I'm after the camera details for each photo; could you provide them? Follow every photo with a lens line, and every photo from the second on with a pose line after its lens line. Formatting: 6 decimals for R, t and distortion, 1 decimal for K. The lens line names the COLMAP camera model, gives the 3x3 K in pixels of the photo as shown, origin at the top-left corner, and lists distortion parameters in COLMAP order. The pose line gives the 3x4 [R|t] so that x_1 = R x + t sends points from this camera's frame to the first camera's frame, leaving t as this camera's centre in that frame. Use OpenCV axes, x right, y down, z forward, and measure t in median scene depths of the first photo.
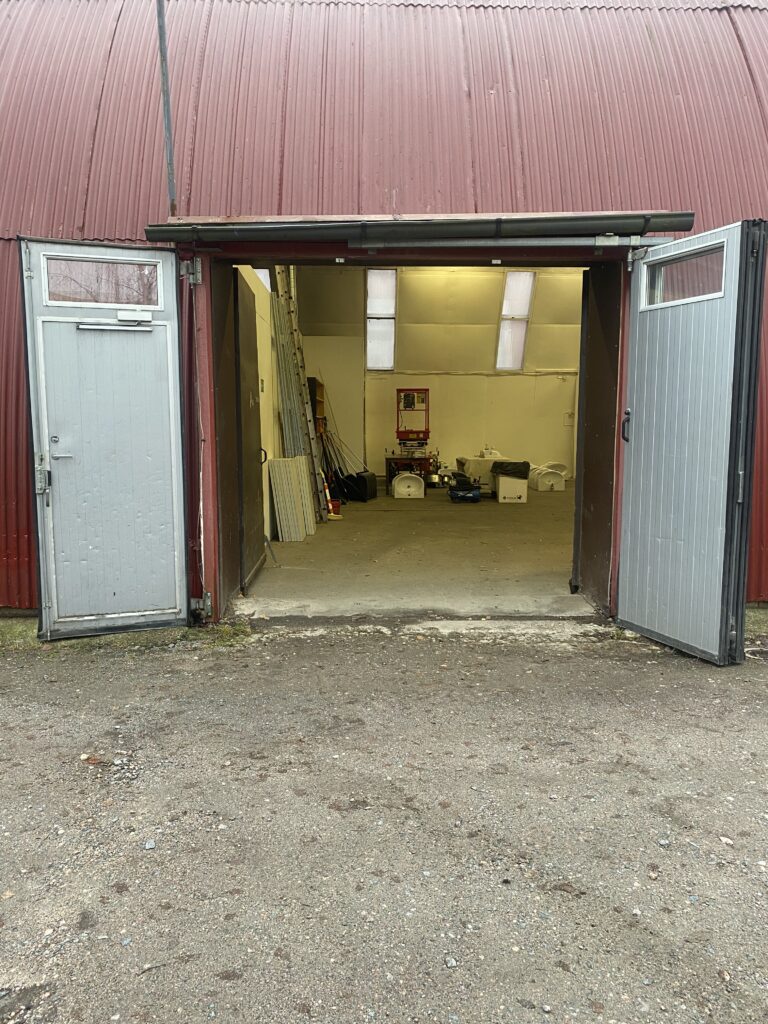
lens RADIAL K [[776.4, 0, 395.5], [0, 776.4, 511.9], [0, 0, 1]] dist [0.010375, -0.006832]
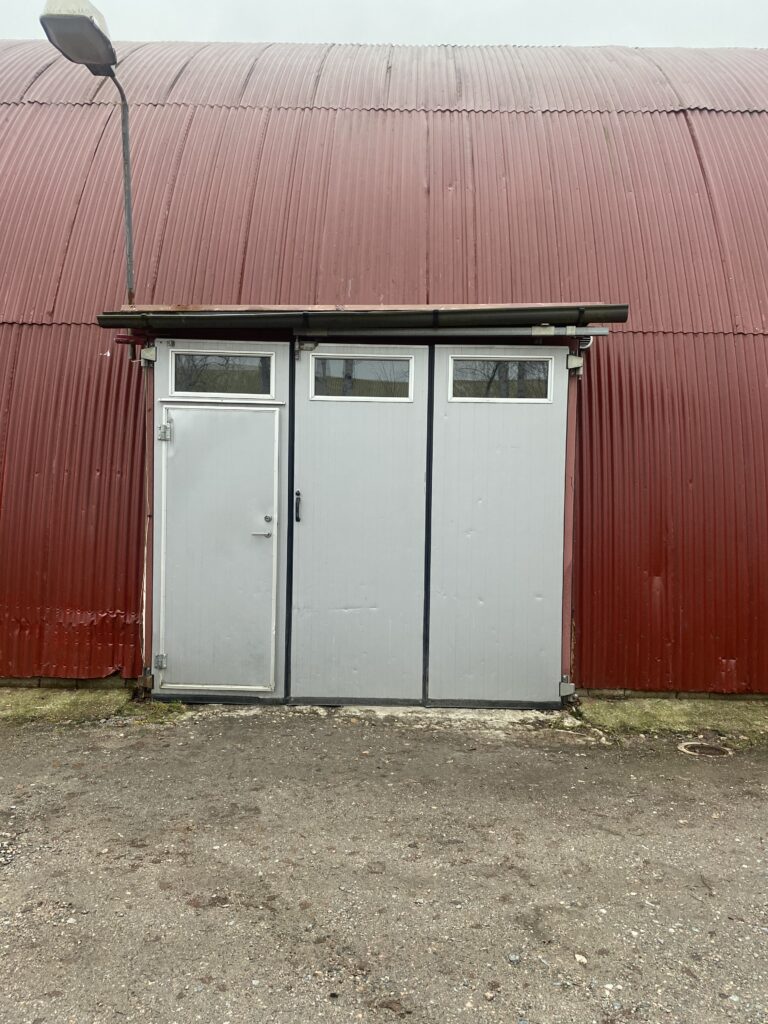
lens RADIAL K [[776.5, 0, 388.5], [0, 776.5, 507.0], [0, 0, 1]] dist [0.002235, 0.005845]
pose [[0.998831, 0.019129, -0.044383, 0.120238], [-0.023106, 0.995592, -0.090904, -0.020367], [0.042449, 0.091823, 0.994870, -0.005463]]
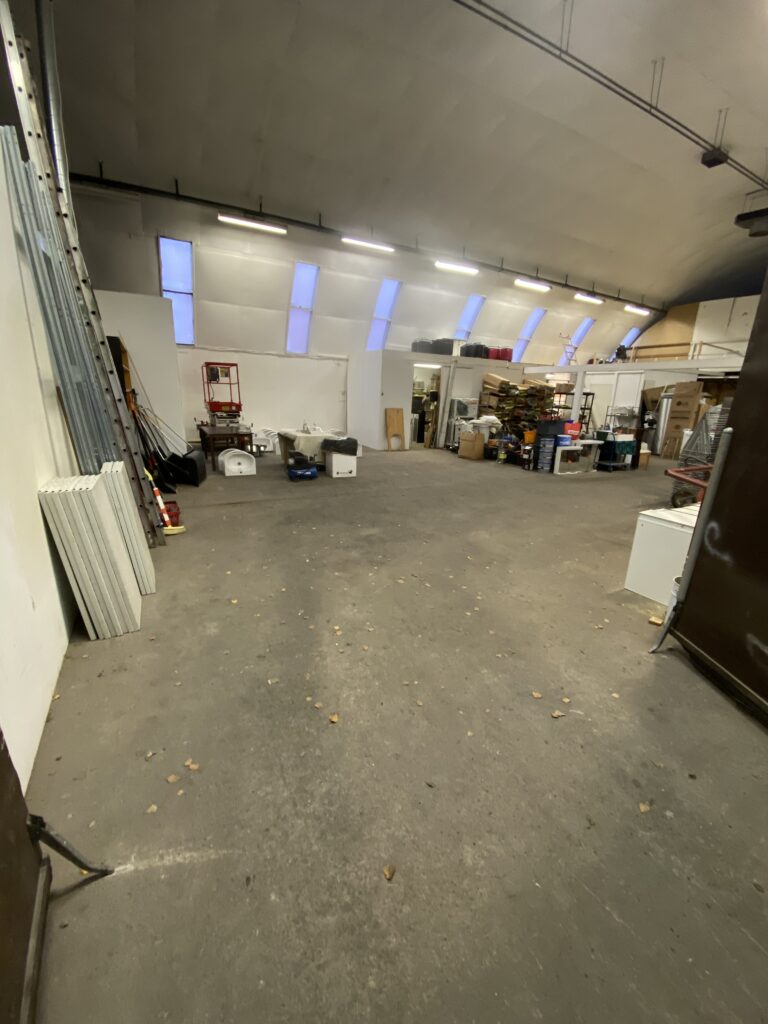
lens RADIAL K [[411.7, 0, 384.0], [0, 411.7, 512.0], [0, 0, 1]] dist [0.030487, -0.031366]
pose [[0.896217, -0.096096, 0.433082, -0.169920], [0.023002, 0.985009, 0.170963, -0.187246], [-0.443018, -0.143259, 0.884992, 1.393102]]
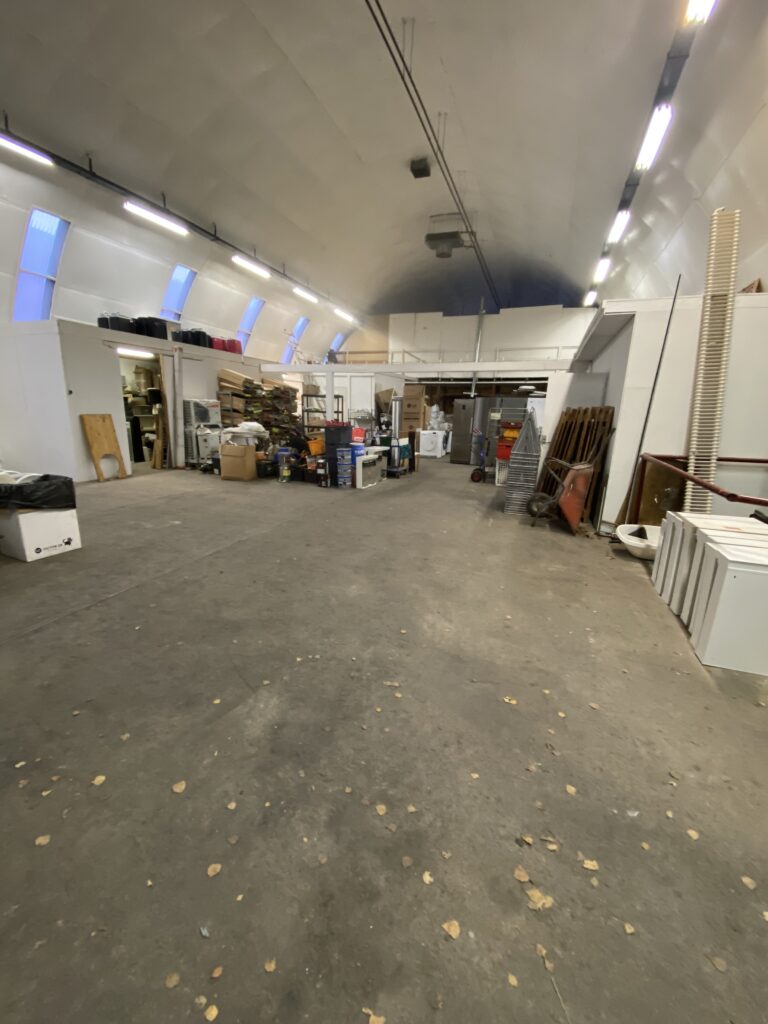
lens RADIAL K [[411.7, 0, 384.0], [0, 411.7, 512.0], [0, 0, 1]] dist [0.030487, -0.031366]
pose [[0.385877, -0.216445, 0.896800, -0.044526], [0.080827, 0.976282, 0.200850, -0.245777], [-0.919003, -0.005018, 0.394219, 2.065354]]
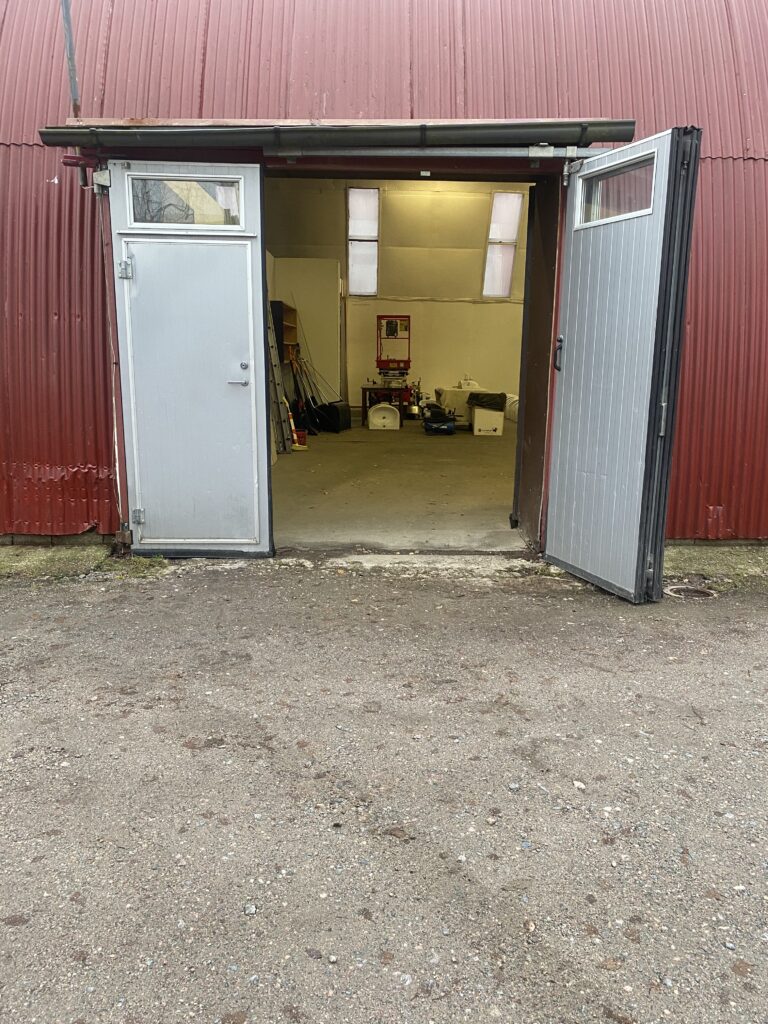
lens RADIAL K [[776.4, 0, 395.5], [0, 776.4, 511.9], [0, 0, 1]] dist [0.010375, -0.006832]
pose [[0.999924, 0.012320, 0.000708, 0.104430], [-0.012335, 0.996084, 0.087548, 0.001302], [0.000373, -0.087550, 0.996160, 0.036361]]
